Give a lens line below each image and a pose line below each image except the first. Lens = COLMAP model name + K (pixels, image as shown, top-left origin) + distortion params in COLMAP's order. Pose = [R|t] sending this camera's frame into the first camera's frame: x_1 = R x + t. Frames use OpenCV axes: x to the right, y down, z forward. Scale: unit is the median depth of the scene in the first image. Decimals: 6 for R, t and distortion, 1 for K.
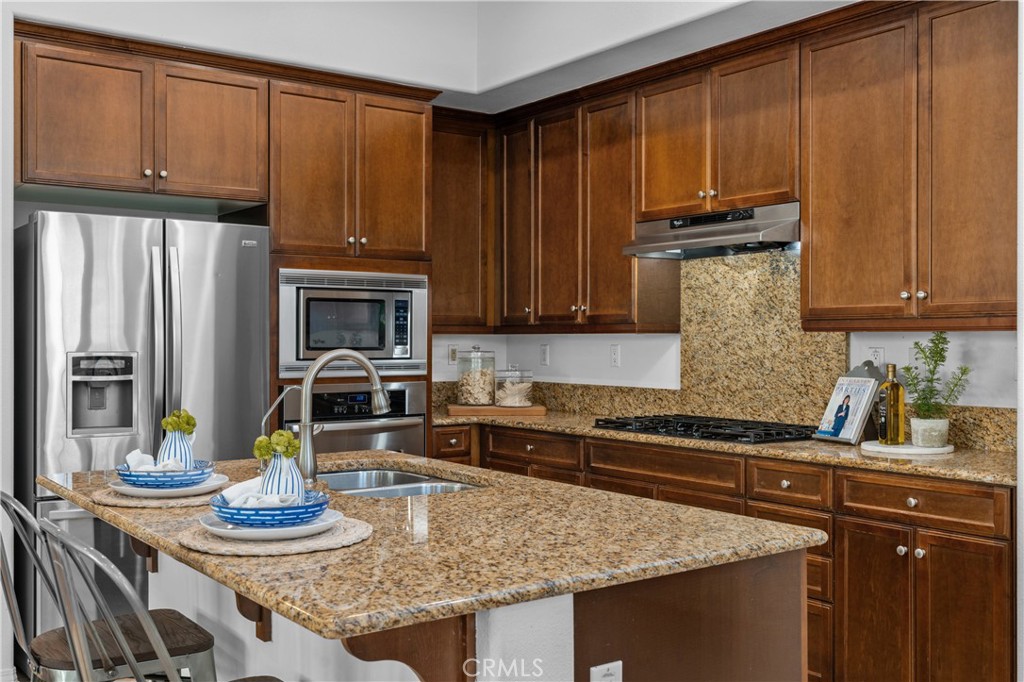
lens RADIAL K [[1024.6, 0, 512.0], [0, 1024.6, 341.0], [0, 0, 1]] dist [-0.000143, 0.020851]
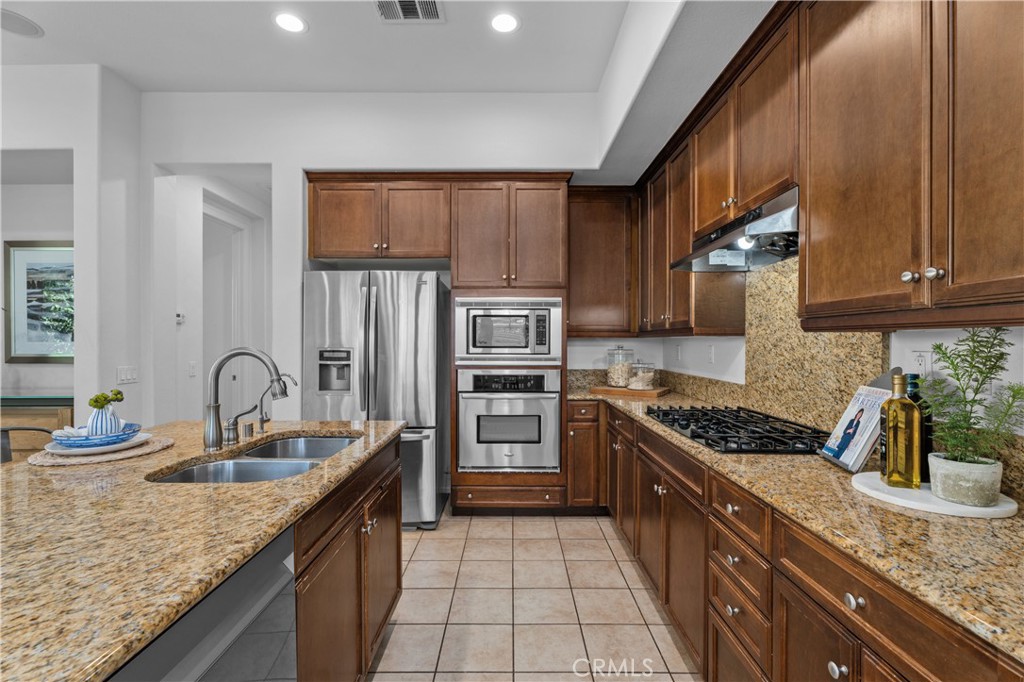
lens RADIAL K [[459.5, 0, 512.0], [0, 459.5, 341.0], [0, 0, 1]] dist [0.001554, 0.000180]
pose [[0.806308, 0.000361, -0.591495, 0.300837], [-0.002852, 0.999991, -0.003277, 0.000721], [0.591488, 0.004329, 0.806302, 0.505239]]
